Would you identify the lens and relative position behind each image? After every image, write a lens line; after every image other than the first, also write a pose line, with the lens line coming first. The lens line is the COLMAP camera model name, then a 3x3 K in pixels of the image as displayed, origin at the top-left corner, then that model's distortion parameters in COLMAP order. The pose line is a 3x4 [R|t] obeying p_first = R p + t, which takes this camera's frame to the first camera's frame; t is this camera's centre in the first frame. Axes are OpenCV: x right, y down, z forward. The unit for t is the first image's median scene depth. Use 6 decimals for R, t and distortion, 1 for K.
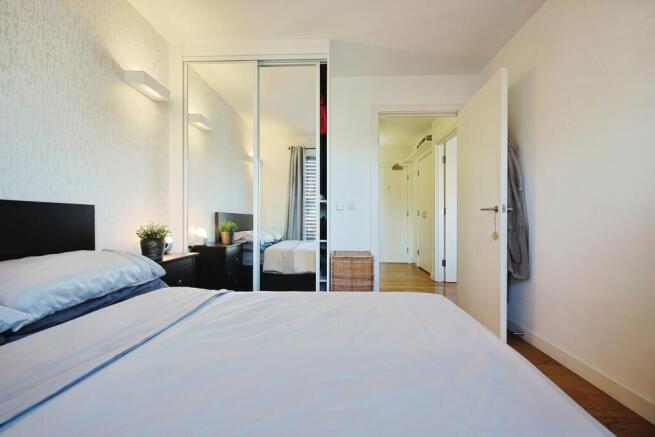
lens RADIAL K [[282.2, 0, 327.9], [0, 282.2, 220.2], [0, 0, 1]] dist [-0.002251, -0.000463]
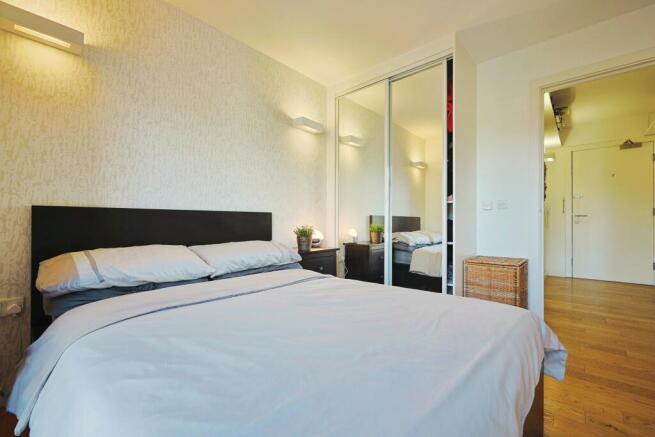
lens RADIAL K [[284.2, 0, 329.1], [0, 284.2, 220.9], [0, 0, 1]] dist [0.003690, -0.000003]
pose [[0.774170, -0.006850, -0.632941, 0.280891], [0.003201, 0.999971, -0.006906, 0.002682], [0.632970, 0.003320, 0.774169, -0.013177]]
